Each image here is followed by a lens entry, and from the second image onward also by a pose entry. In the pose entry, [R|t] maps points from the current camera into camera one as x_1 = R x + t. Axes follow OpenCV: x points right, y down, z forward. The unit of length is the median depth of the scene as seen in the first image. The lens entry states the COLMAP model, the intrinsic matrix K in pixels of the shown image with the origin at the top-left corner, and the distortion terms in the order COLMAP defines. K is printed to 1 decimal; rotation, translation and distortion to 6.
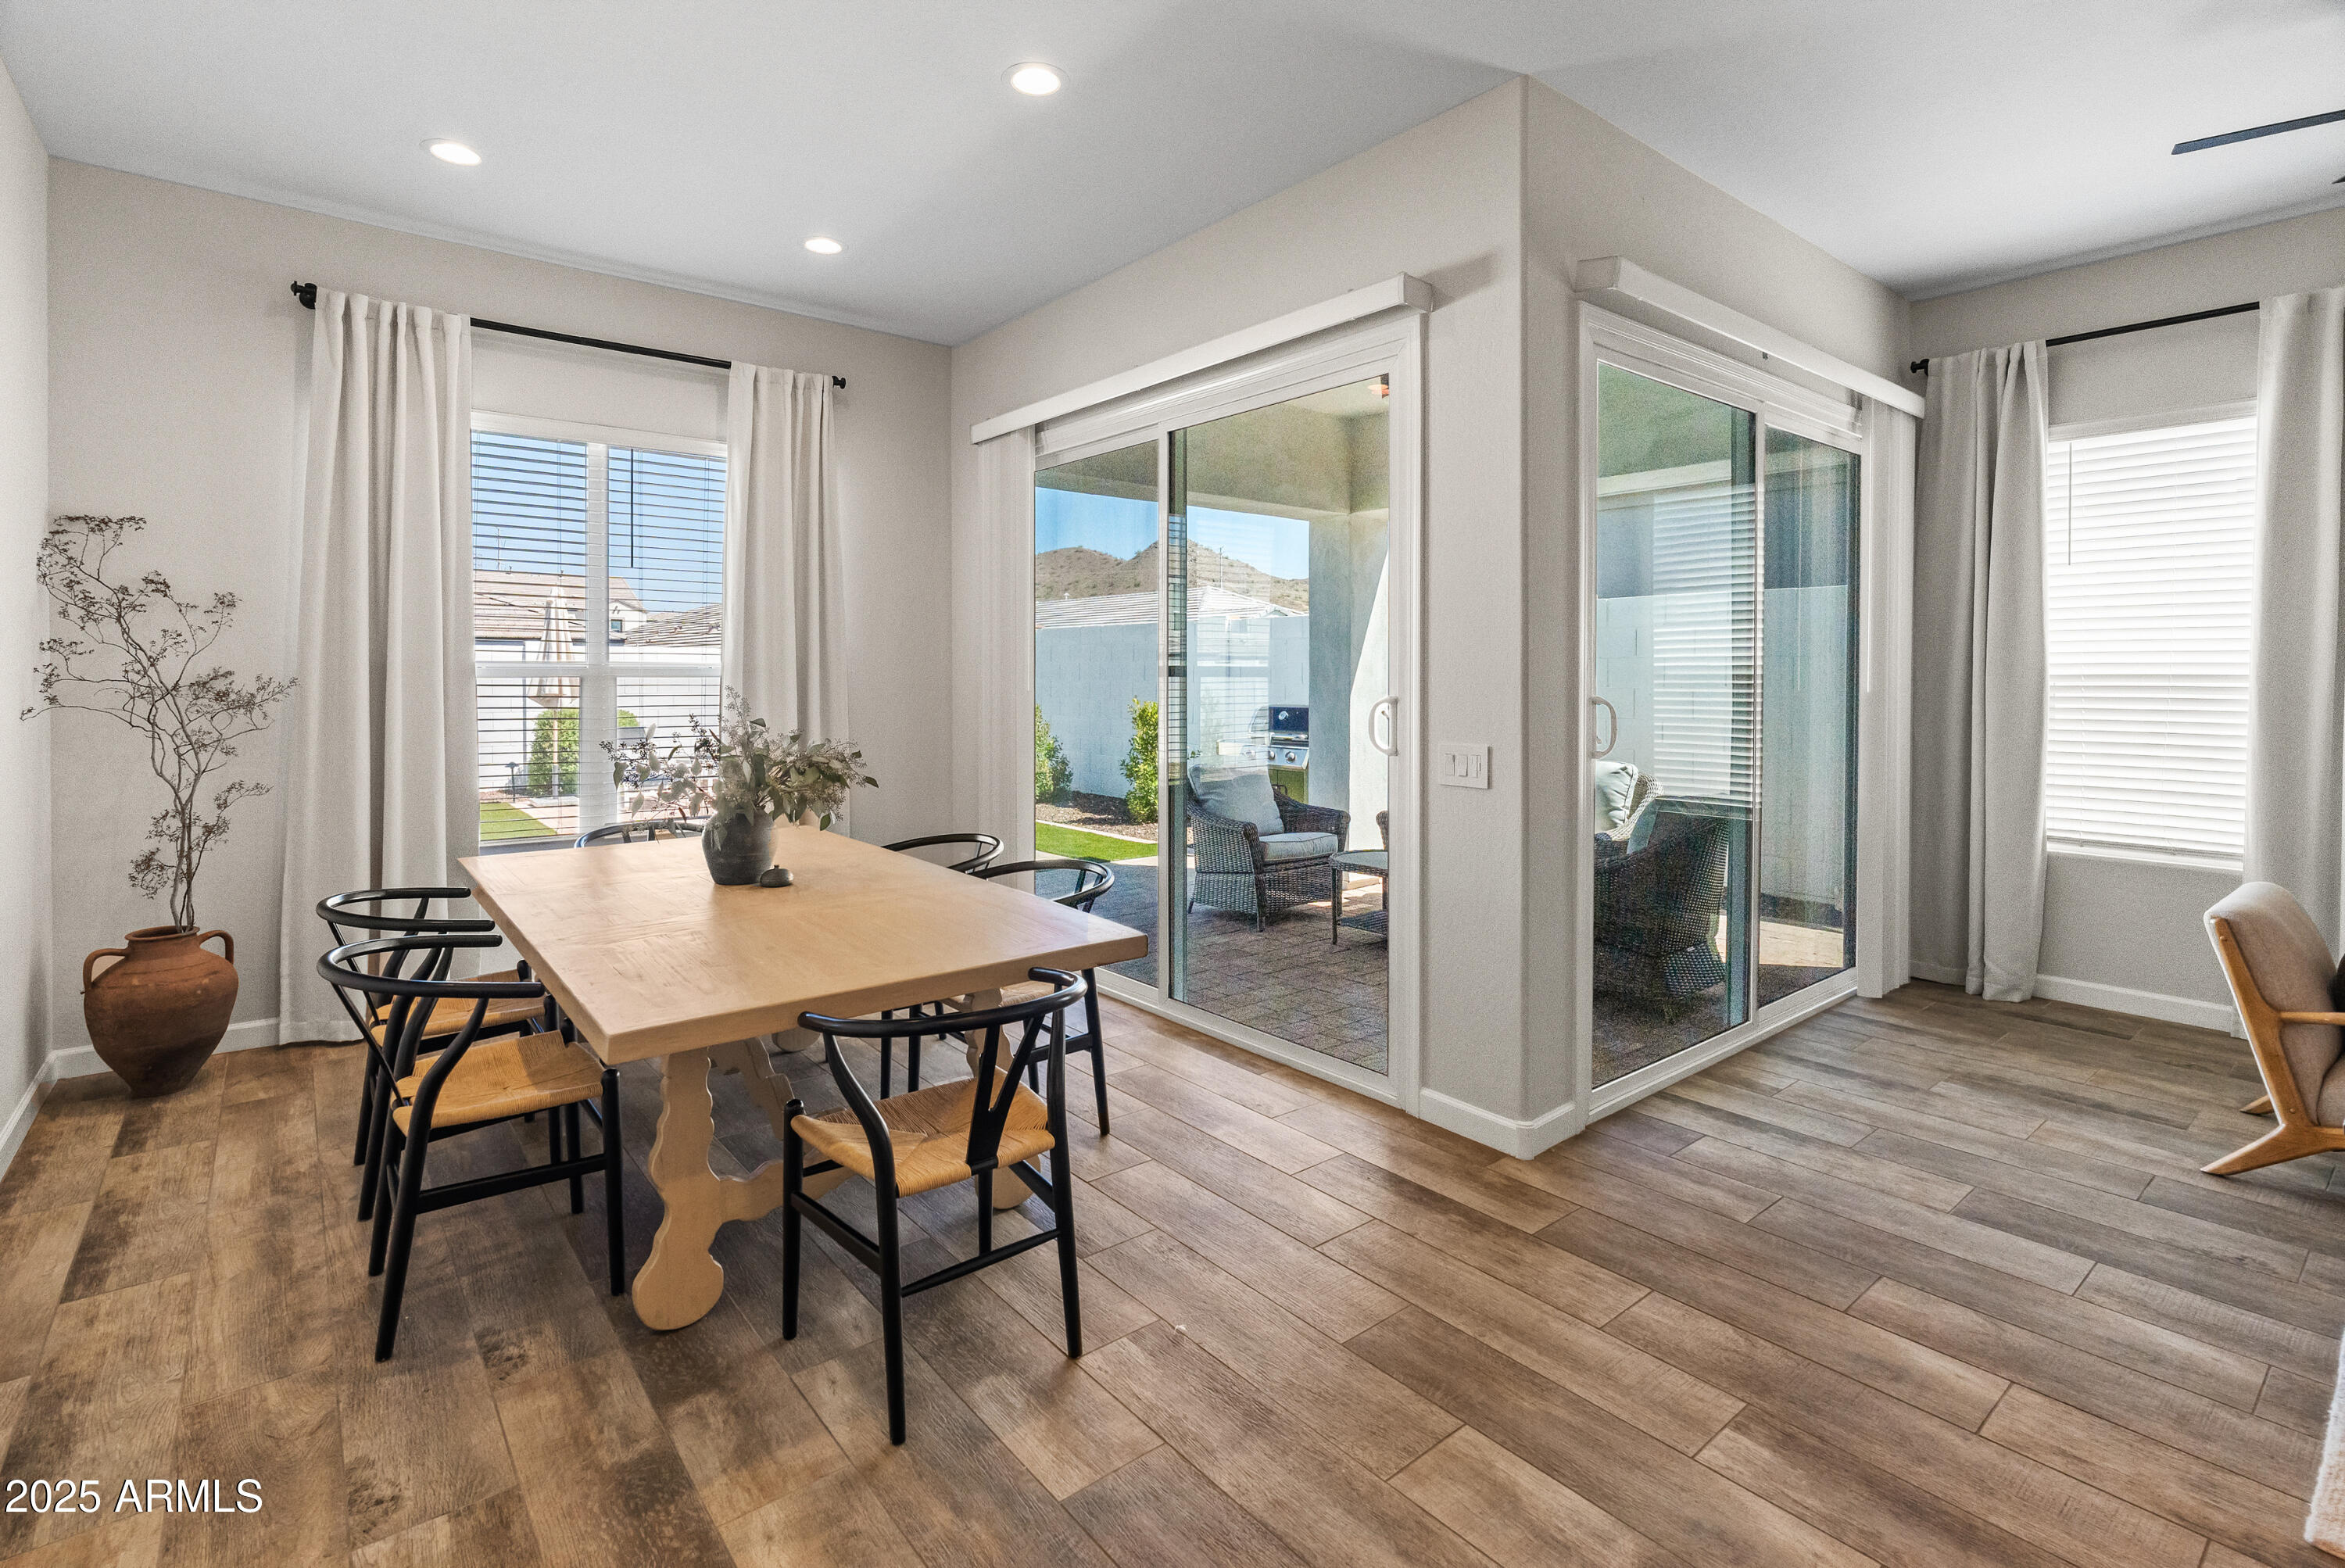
lens RADIAL K [[1107.8, 0, 1171.4], [0, 1107.8, 677.0], [0, 0, 1]] dist [-0.004692, 0.000087]
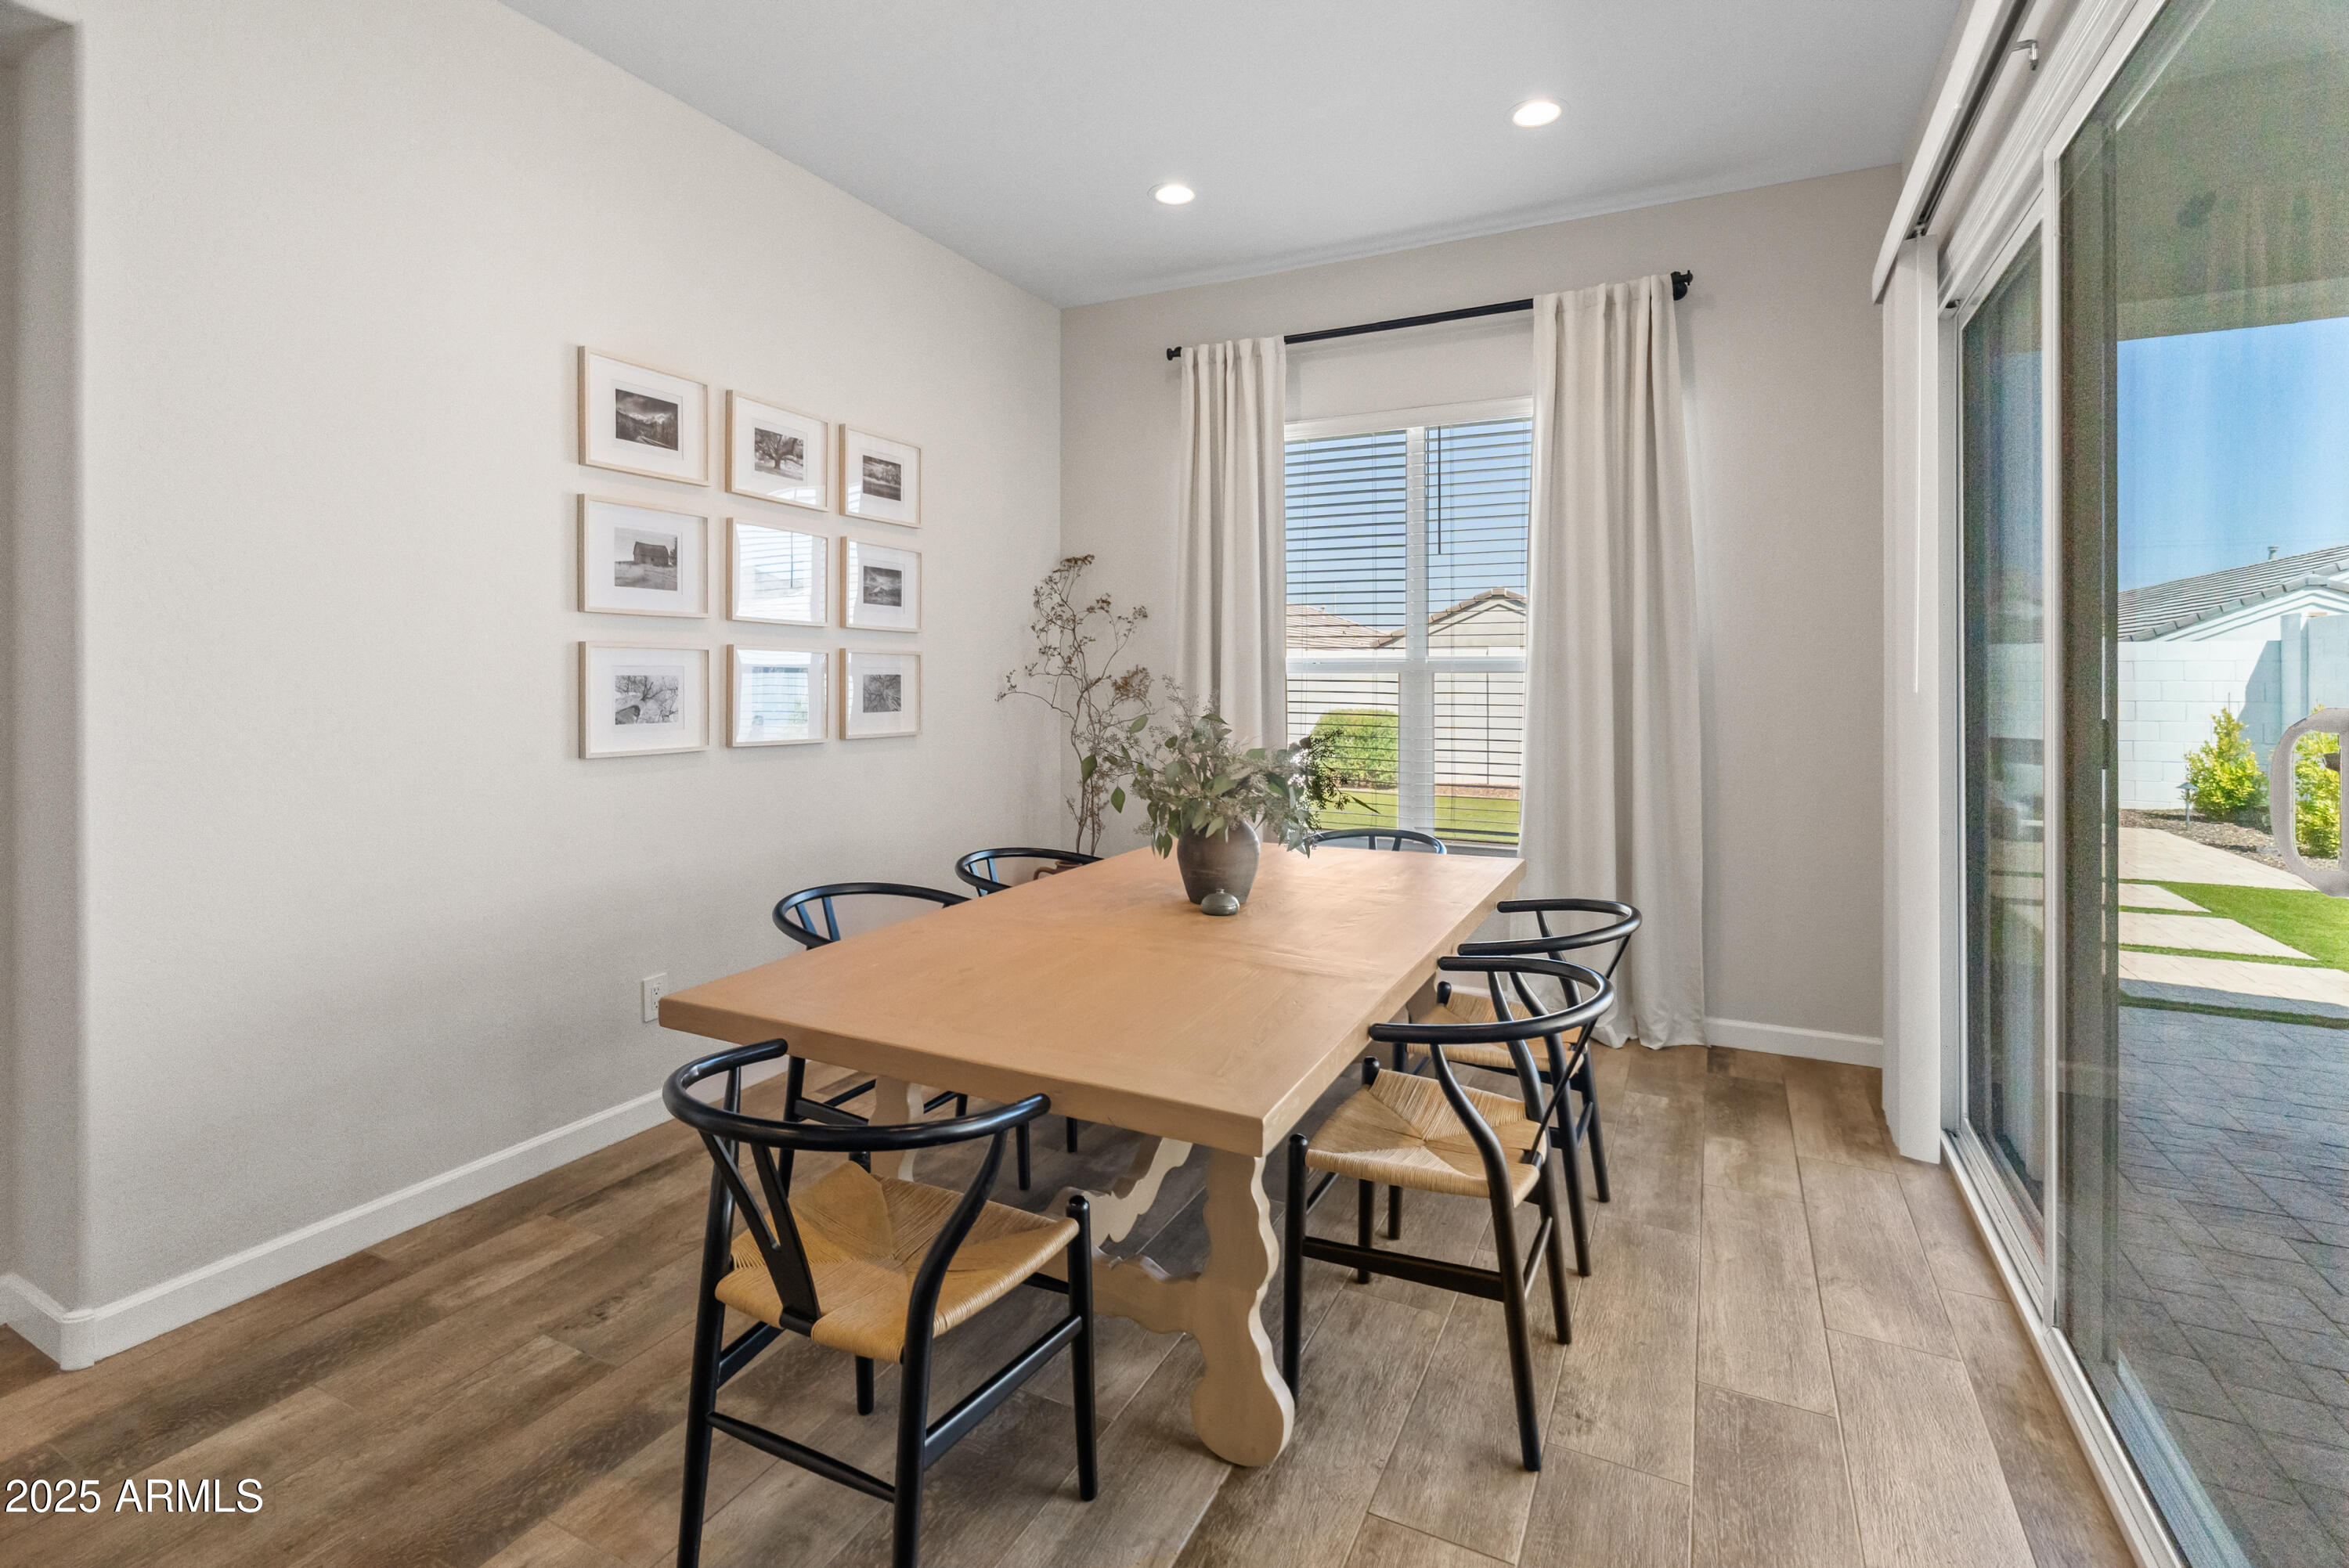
lens RADIAL K [[1131.2, 0, 1166.3], [0, 1131.2, 671.8], [0, 0, 1]] dist [-0.001074, 0.000211]
pose [[0.408021, -0.000484, -0.912973, 0.320833], [0.000132, 1.000000, -0.000471, -0.000304], [0.912973, 0.000072, 0.408021, 0.454613]]
